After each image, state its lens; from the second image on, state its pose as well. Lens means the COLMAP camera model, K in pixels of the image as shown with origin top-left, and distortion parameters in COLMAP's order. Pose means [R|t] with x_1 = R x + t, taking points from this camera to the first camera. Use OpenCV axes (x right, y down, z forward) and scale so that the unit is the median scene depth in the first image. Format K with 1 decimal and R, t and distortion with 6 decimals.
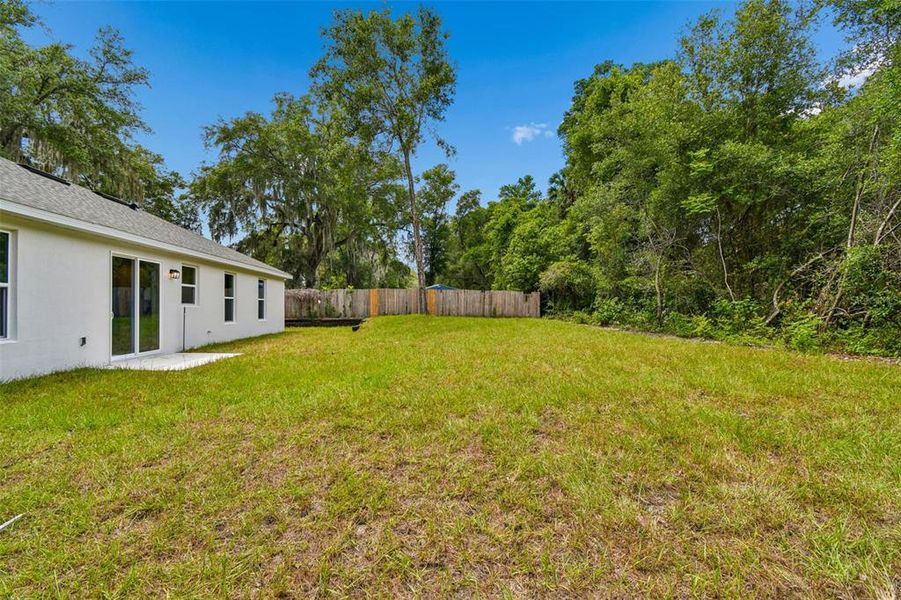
lens RADIAL K [[391.4, 0, 451.3], [0, 391.4, 302.8], [0, 0, 1]] dist [0.064641, -0.036480]
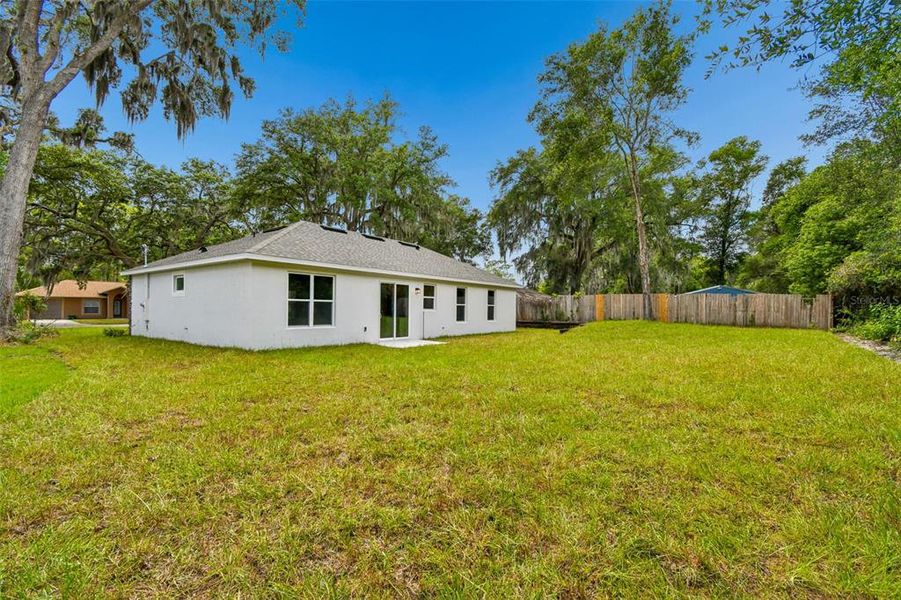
lens RADIAL K [[391.4, 0, 451.3], [0, 391.4, 302.8], [0, 0, 1]] dist [0.064641, -0.036480]
pose [[0.739063, -0.003356, -0.673628, 0.213929], [-0.001290, 0.999979, -0.006398, -0.006179], [0.673635, 0.005597, 0.739043, -0.033471]]
